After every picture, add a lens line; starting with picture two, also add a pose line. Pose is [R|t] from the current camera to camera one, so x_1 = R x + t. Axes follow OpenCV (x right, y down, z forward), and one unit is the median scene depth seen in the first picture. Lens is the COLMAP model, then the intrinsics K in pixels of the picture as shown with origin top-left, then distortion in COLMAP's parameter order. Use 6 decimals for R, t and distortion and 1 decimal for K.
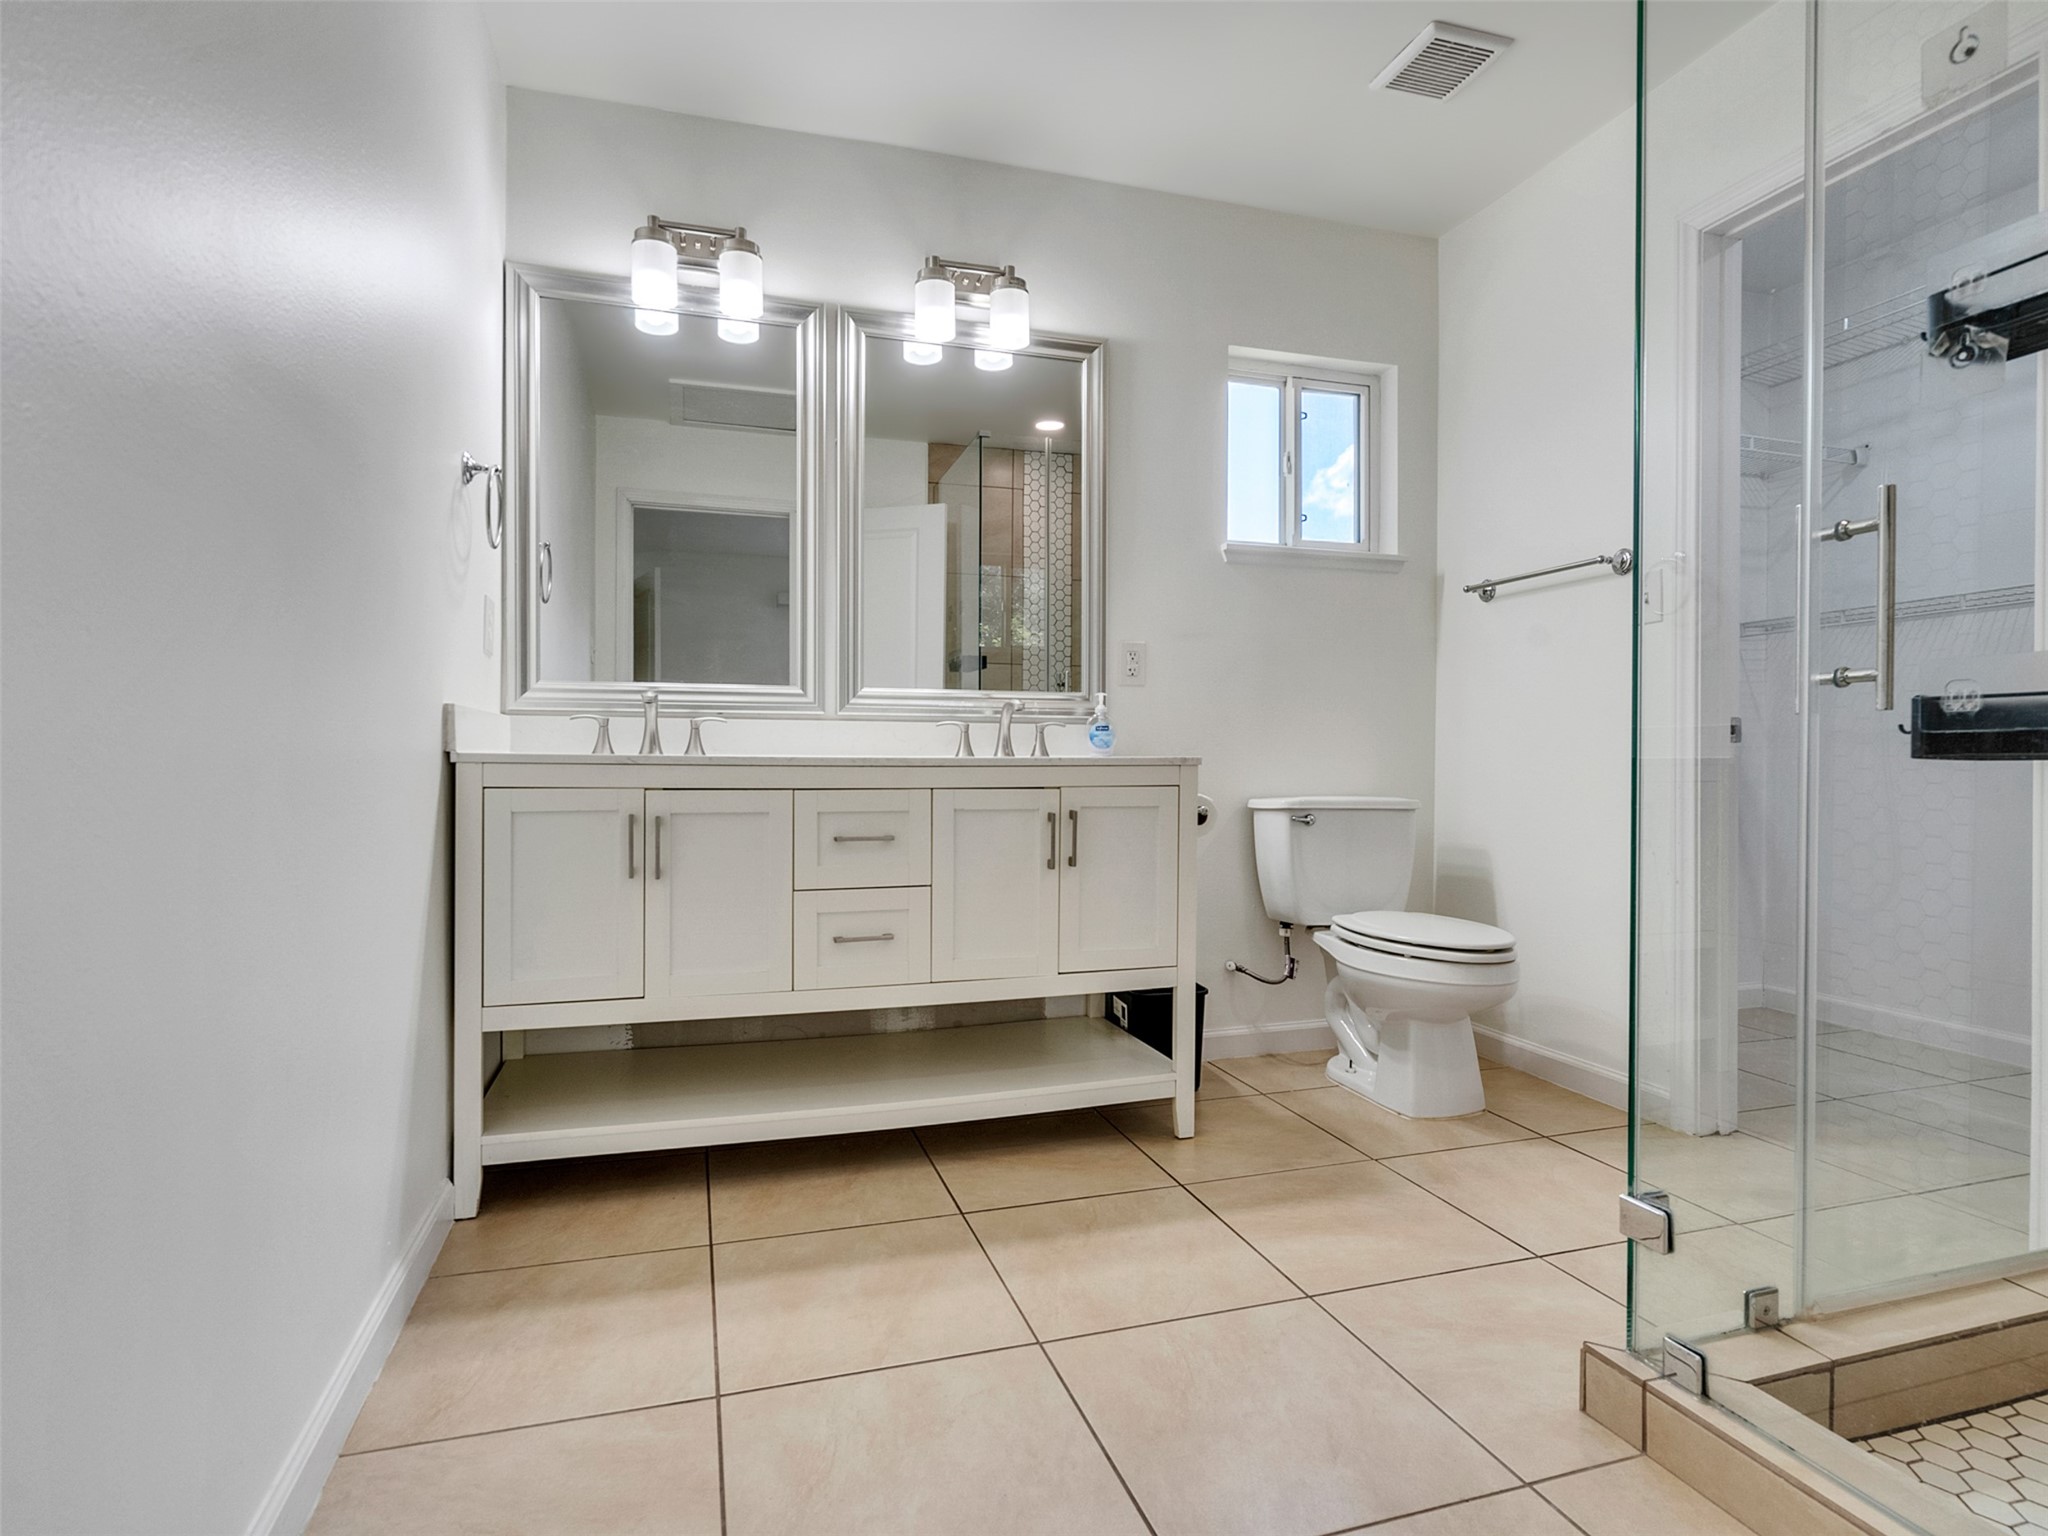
lens RADIAL K [[1049.0, 0, 1011.4], [0, 1049.0, 765.4], [0, 0, 1]] dist [-0.007825, 0.006132]
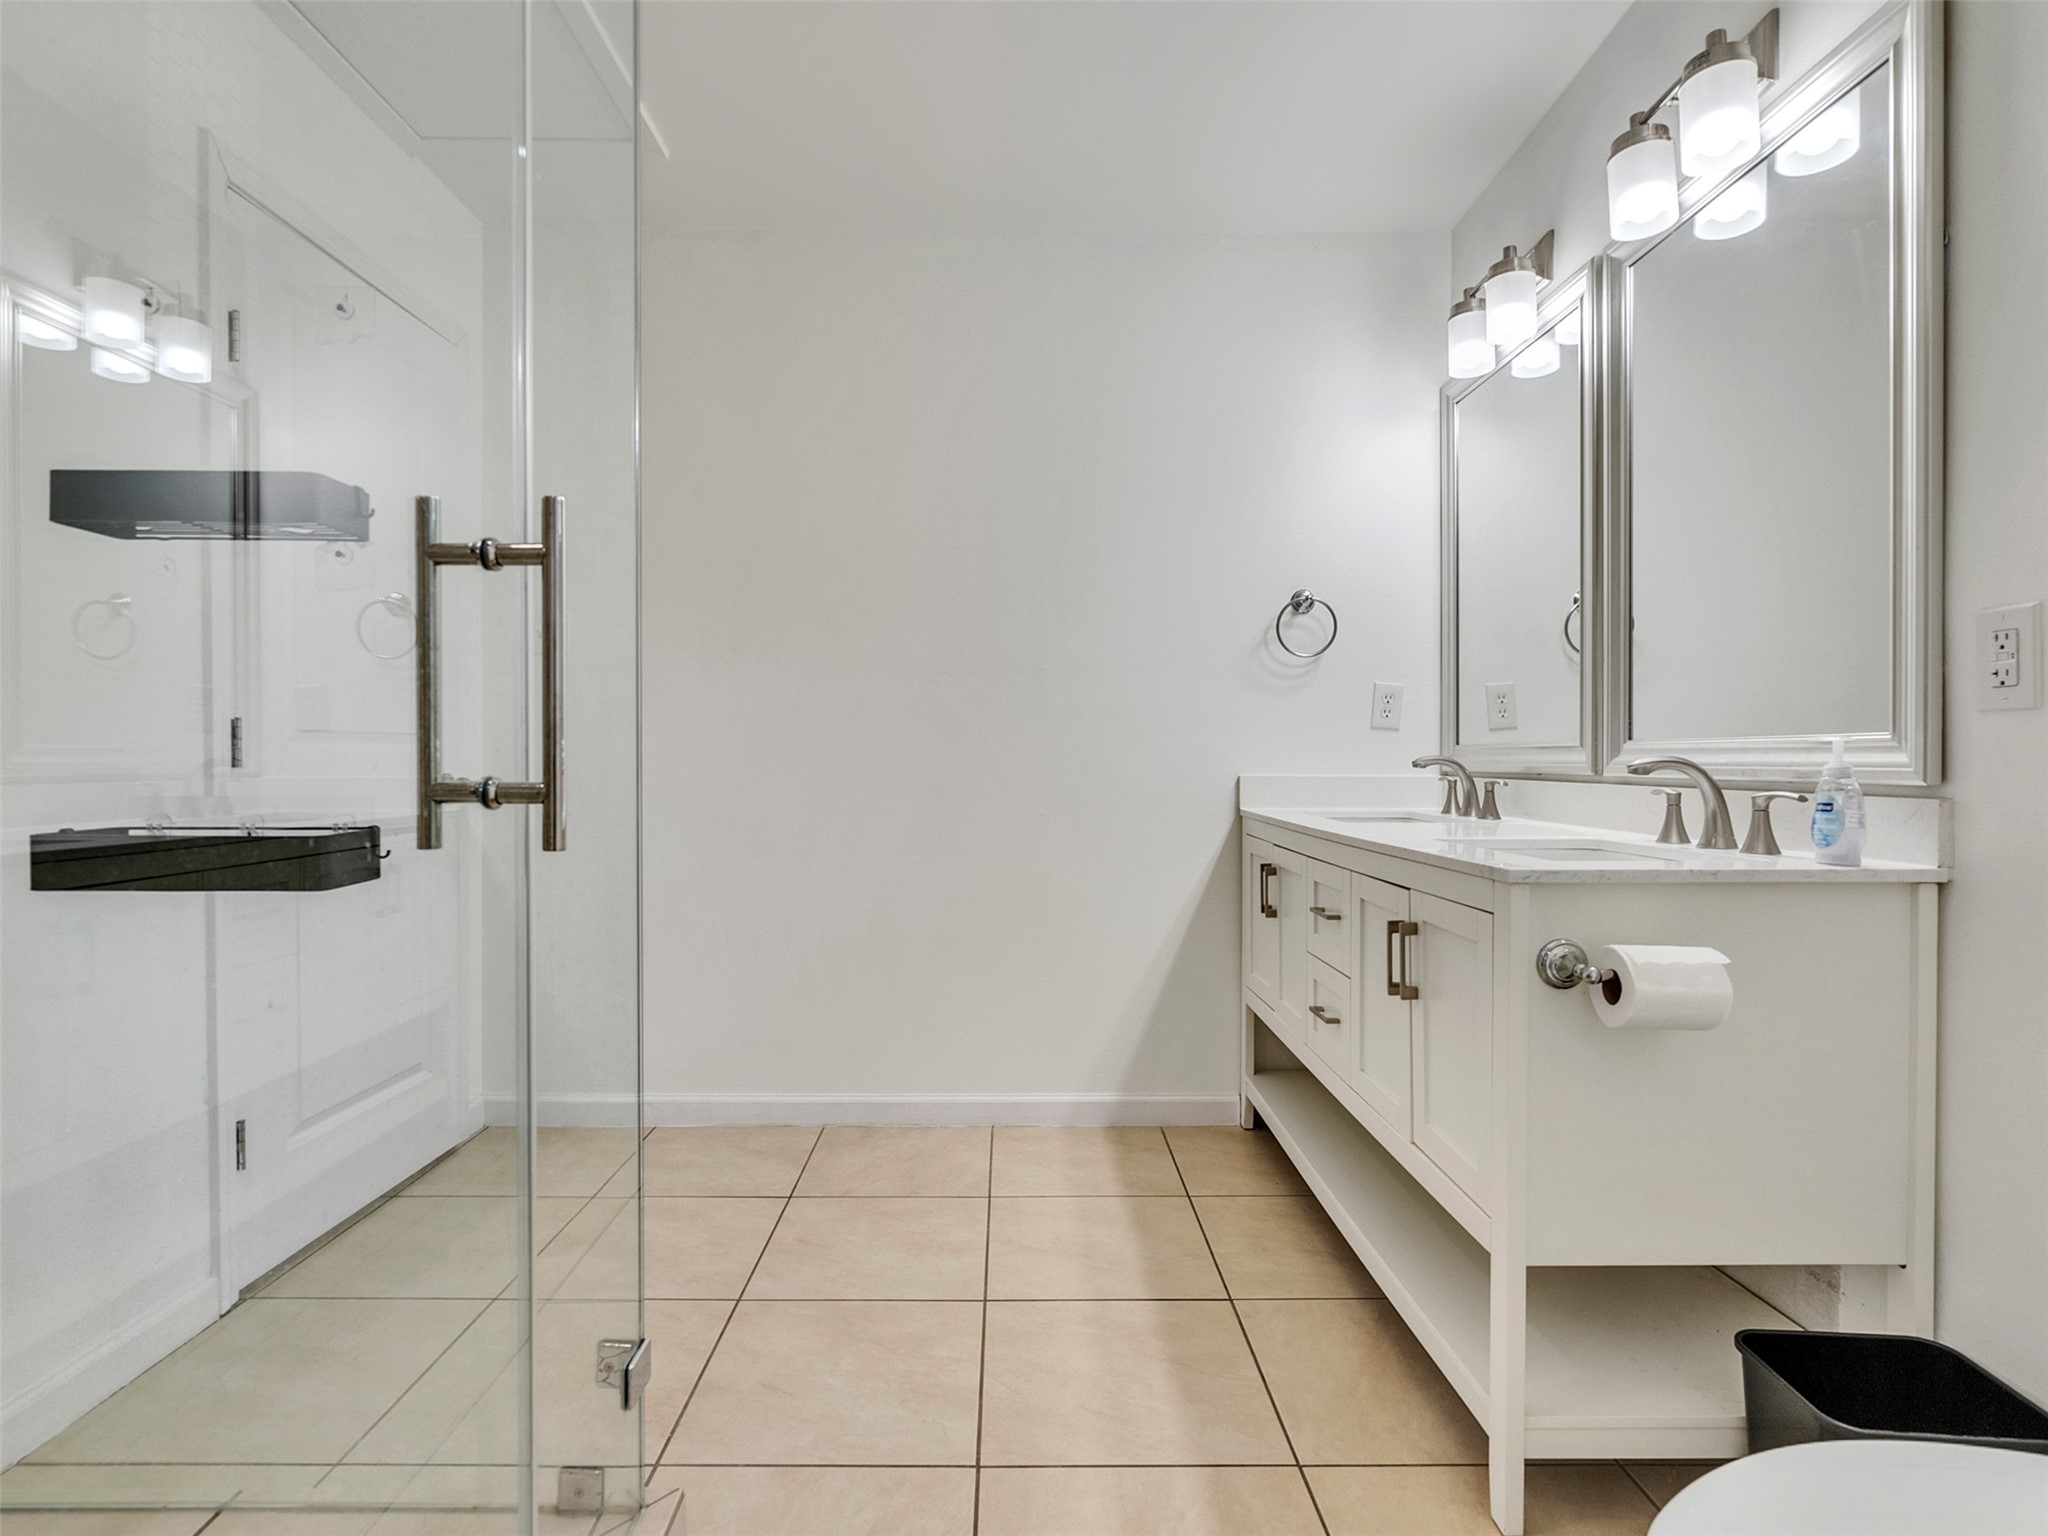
lens RADIAL K [[1049.0, 0, 1011.4], [0, 1049.0, 765.4], [0, 0, 1]] dist [-0.007825, 0.006132]
pose [[-0.291304, 0.000798, -0.956630, 1.113428], [-0.012624, 0.999909, 0.004678, -0.087224], [0.956547, 0.013439, -0.291268, 1.268525]]
